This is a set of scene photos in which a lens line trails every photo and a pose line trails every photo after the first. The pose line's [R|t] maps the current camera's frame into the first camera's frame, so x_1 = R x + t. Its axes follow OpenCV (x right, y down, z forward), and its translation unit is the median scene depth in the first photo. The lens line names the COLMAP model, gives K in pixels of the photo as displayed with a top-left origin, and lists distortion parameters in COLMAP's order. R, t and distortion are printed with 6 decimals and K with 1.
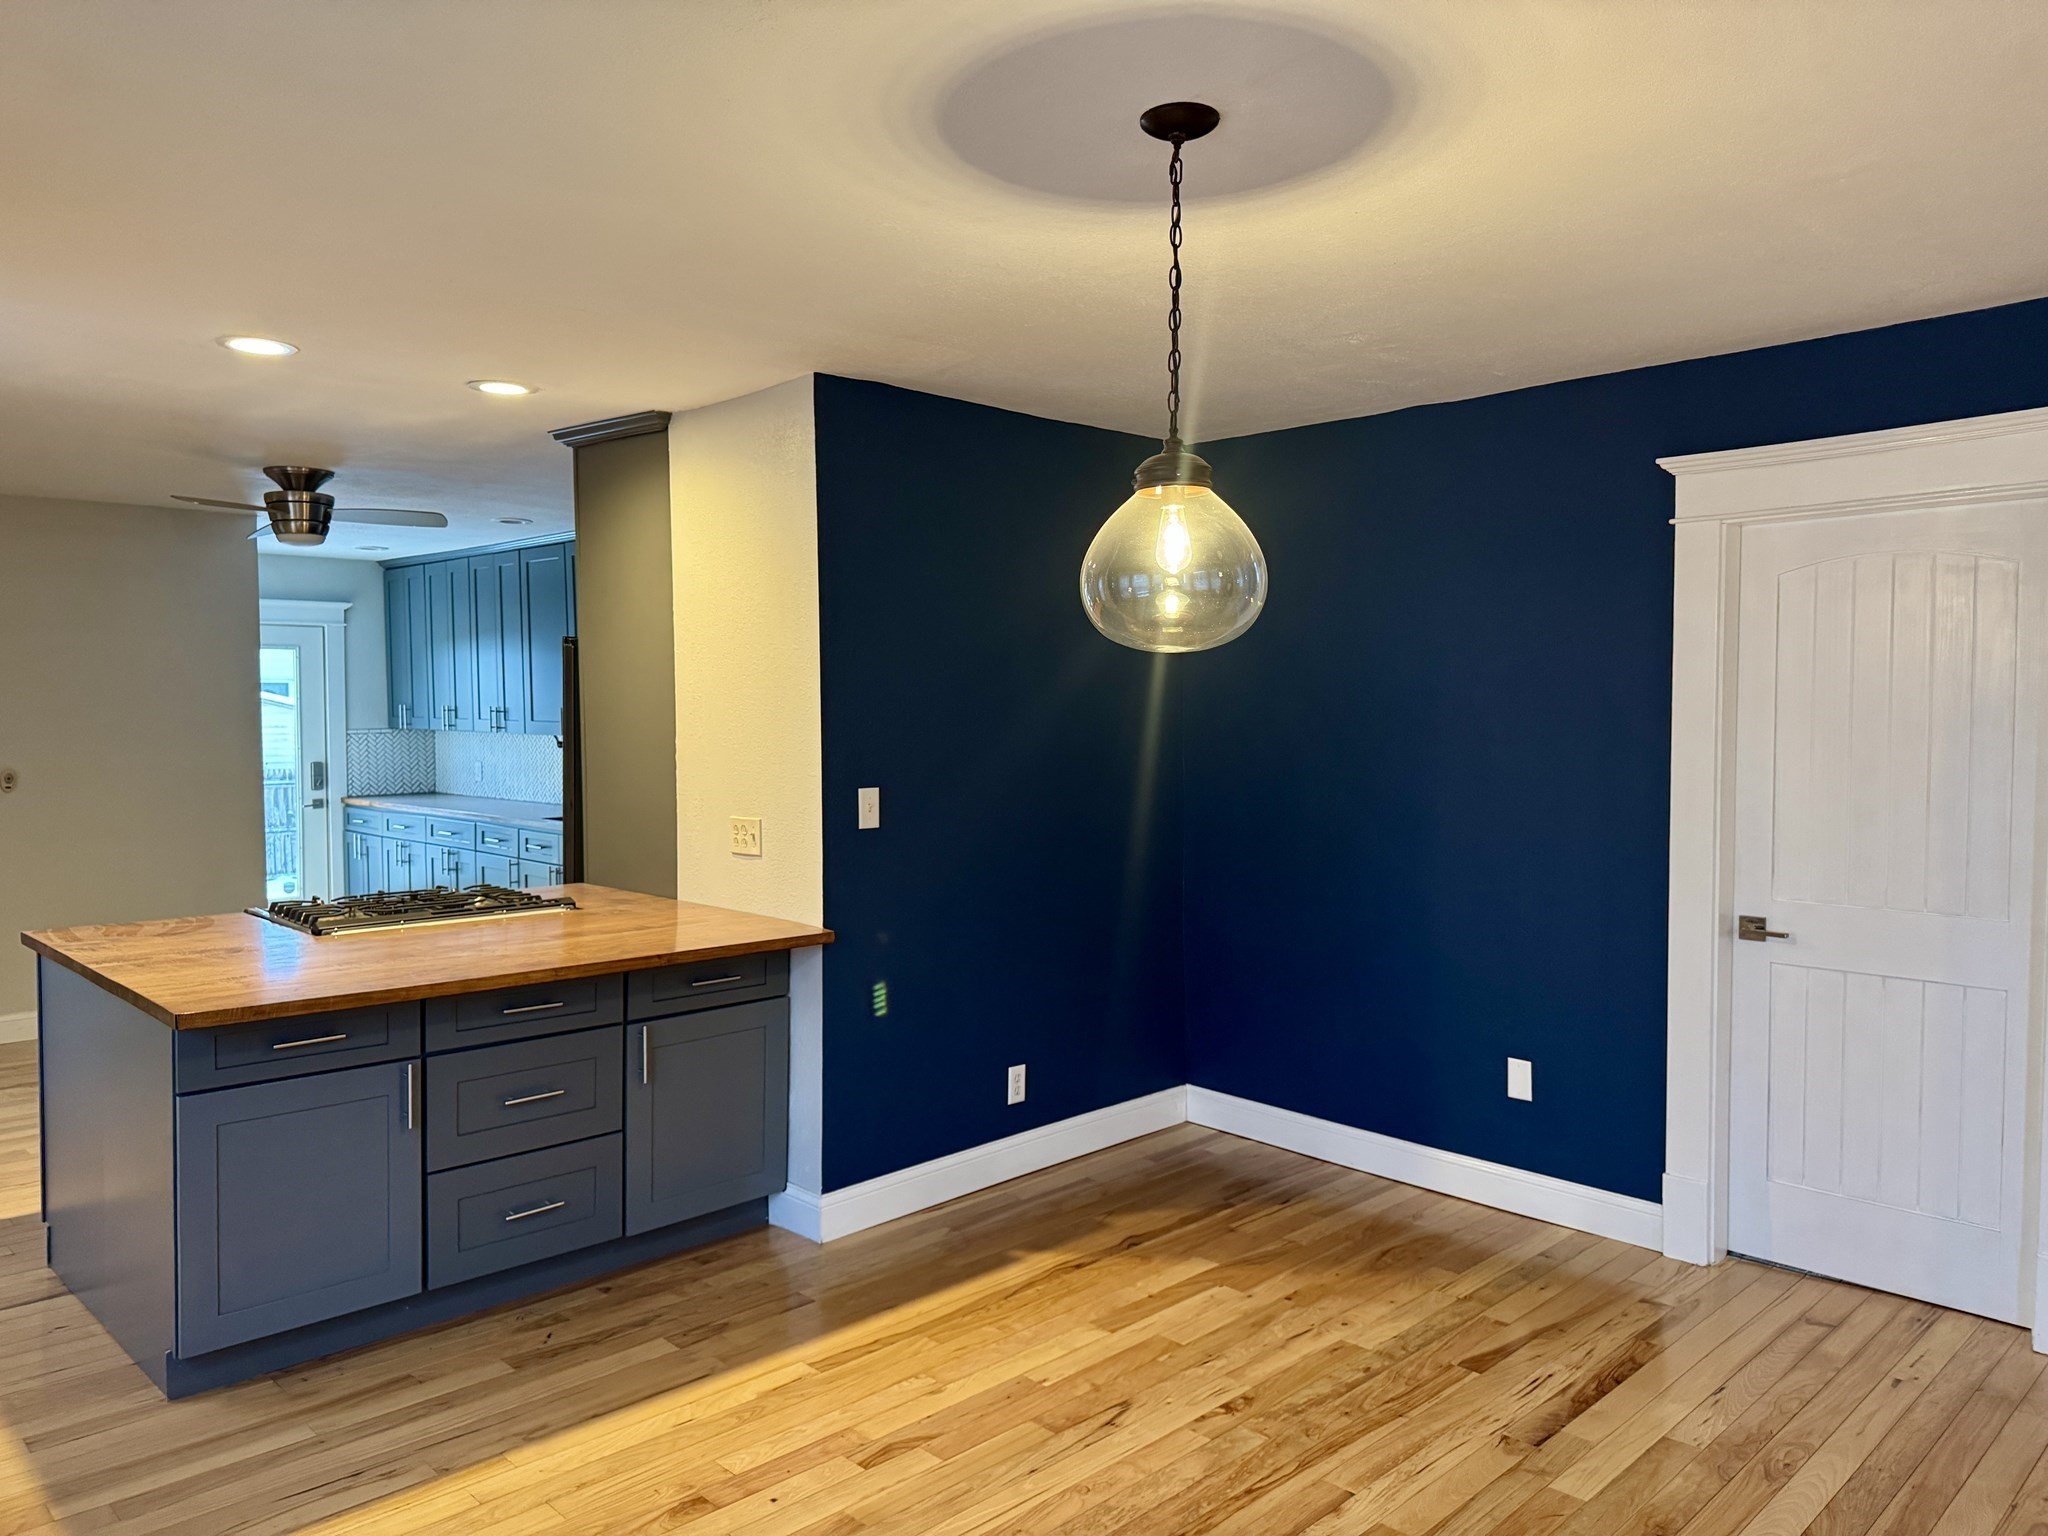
lens RADIAL K [[1429.0, 0, 1032.5], [0, 1429.0, 773.6], [0, 0, 1]] dist [0.062779, -0.065981]
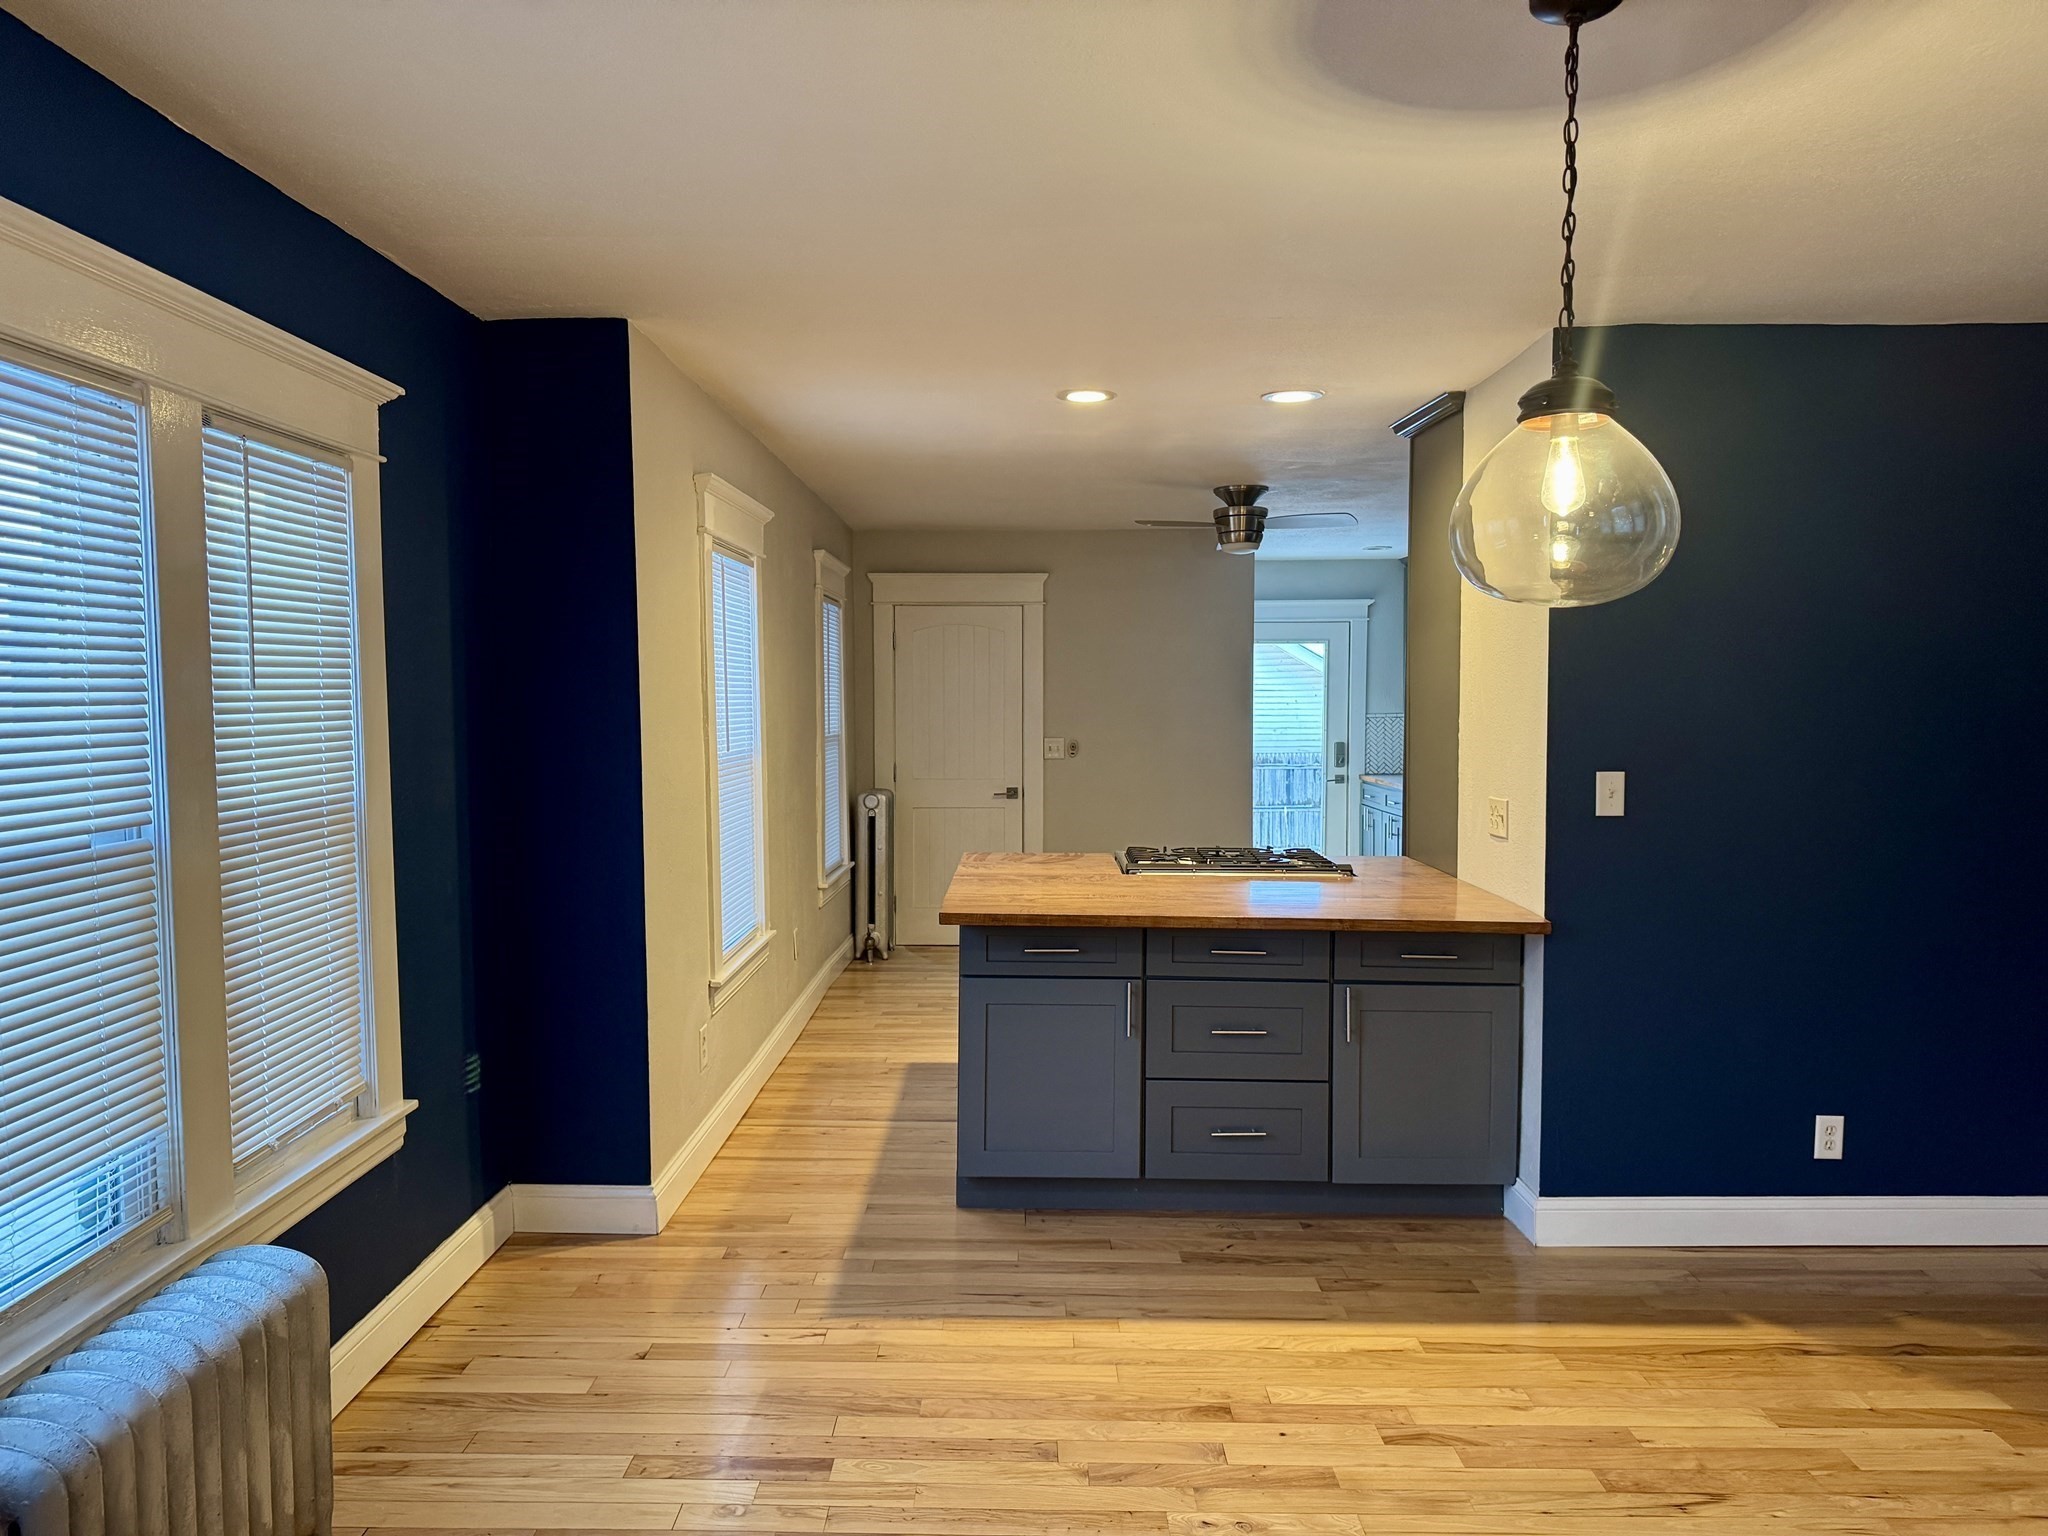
lens RADIAL K [[1429.0, 0, 1031.9], [0, 1429.0, 773.1], [0, 0, 1]] dist [0.062779, -0.065981]
pose [[0.712762, 0.036122, -0.700476, 0.308544], [-0.032216, 0.999305, 0.018750, 0.006890], [0.700666, 0.009202, 0.713430, 0.090297]]
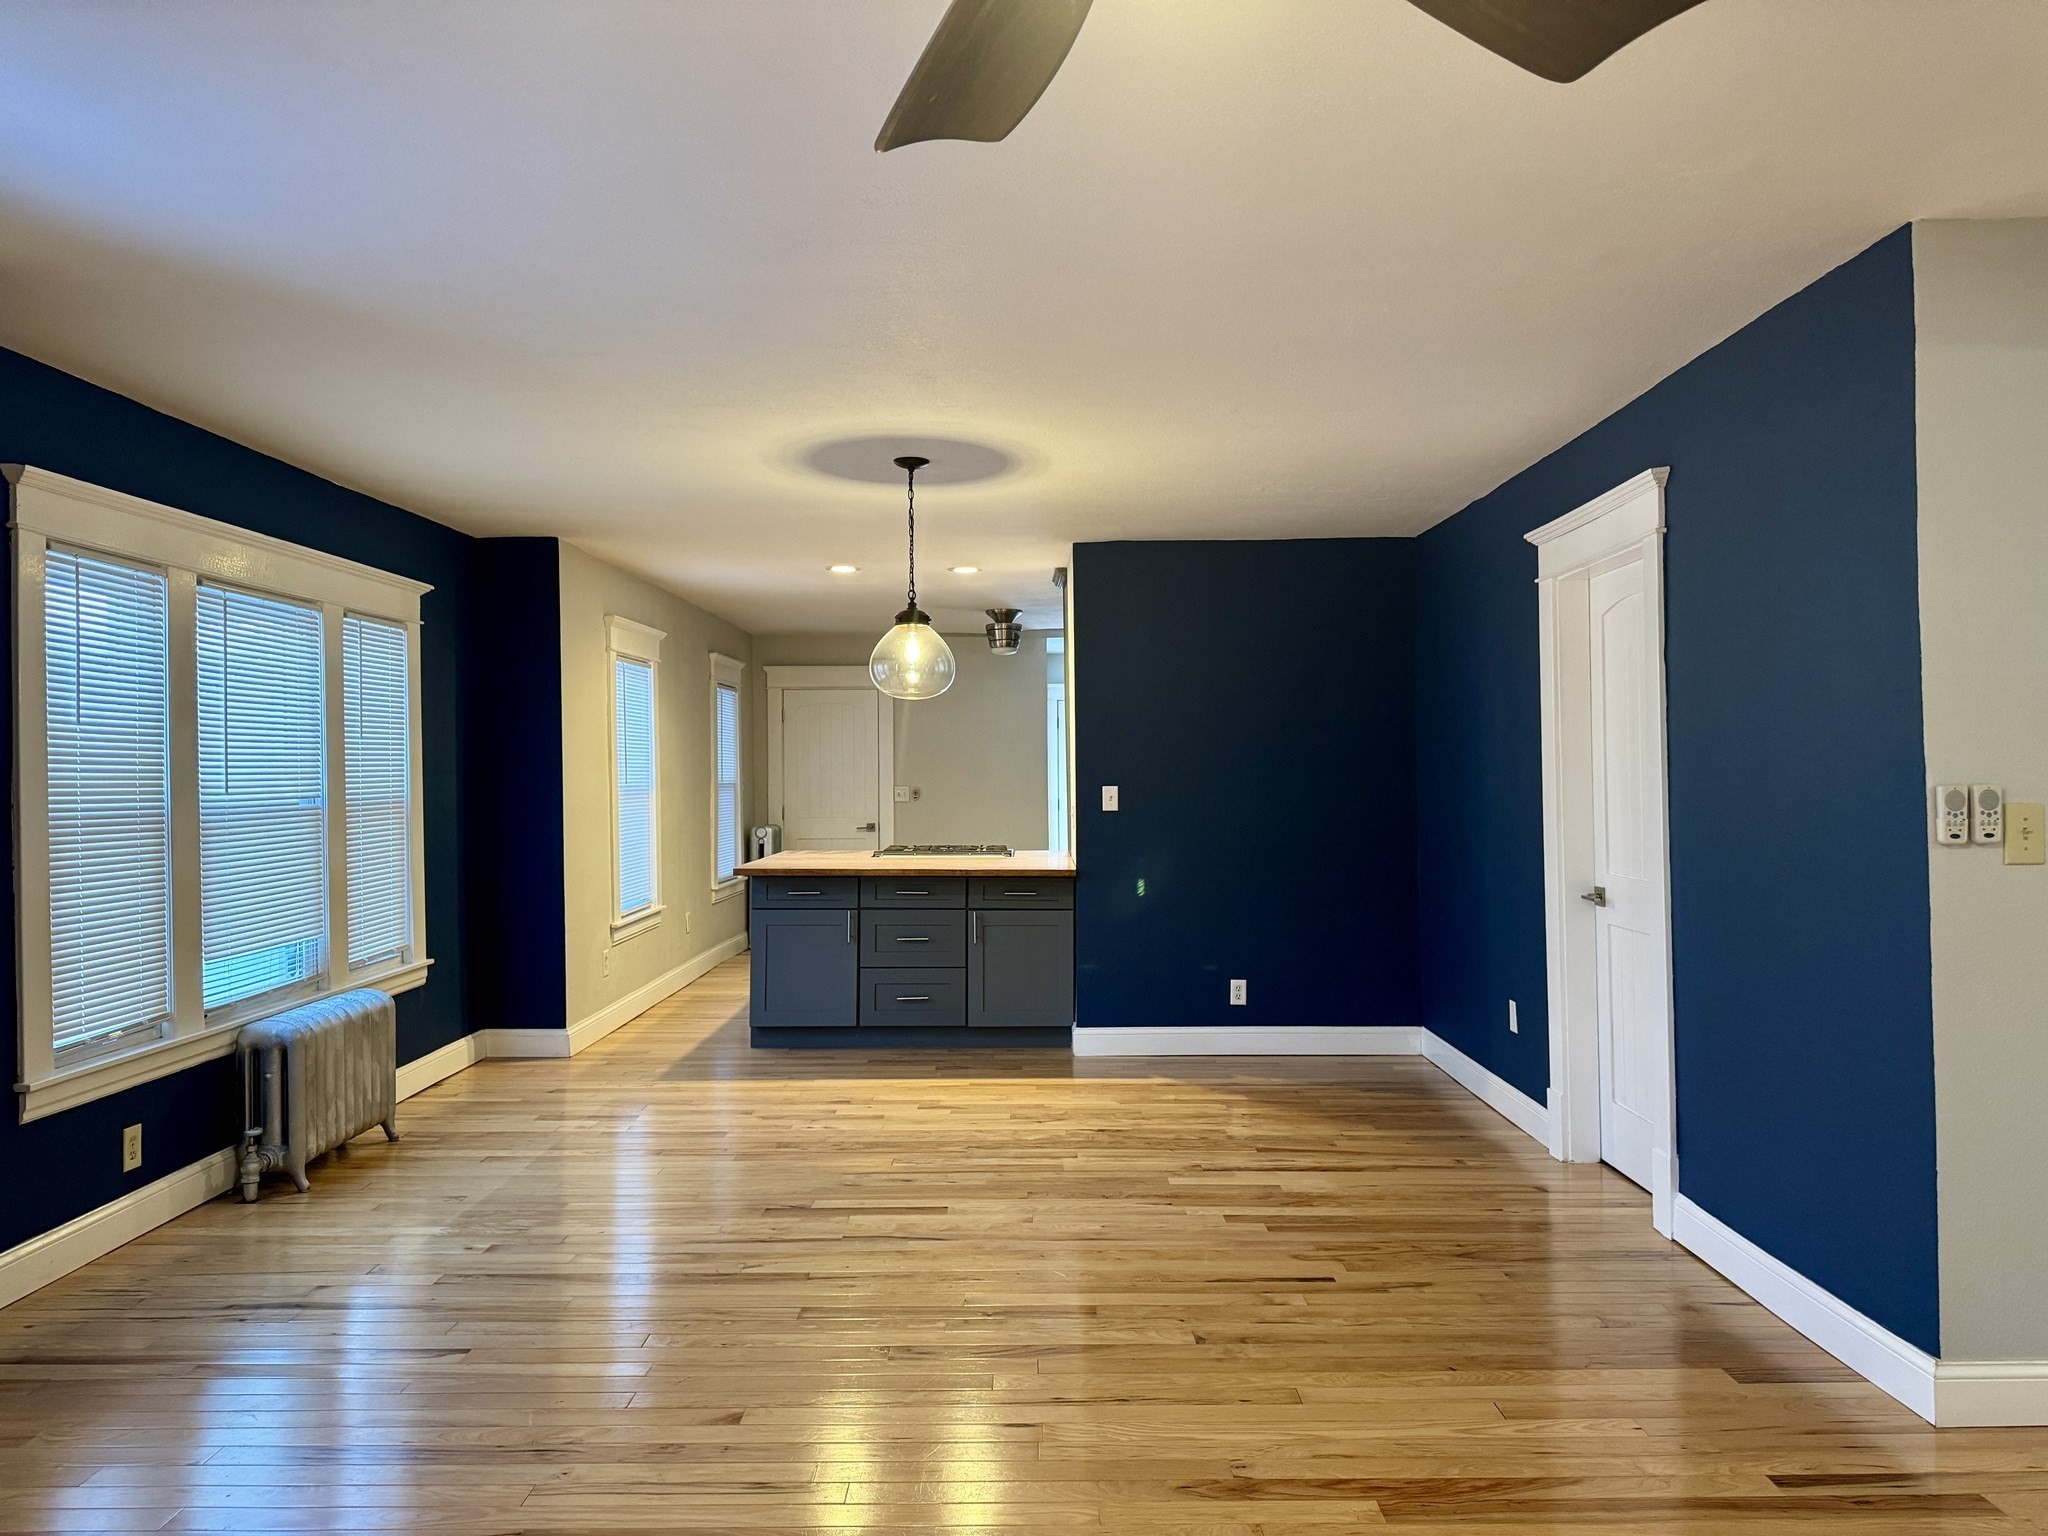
lens RADIAL K [[1429.0, 0, 1052.0], [0, 1429.0, 768.0], [0, 0, 1]] dist [0.062779, -0.065981]
pose [[0.721306, -0.007641, -0.692574, 1.117168], [-0.025828, 0.998947, -0.037921, 0.061605], [0.692134, 0.045240, 0.720349, -0.264677]]
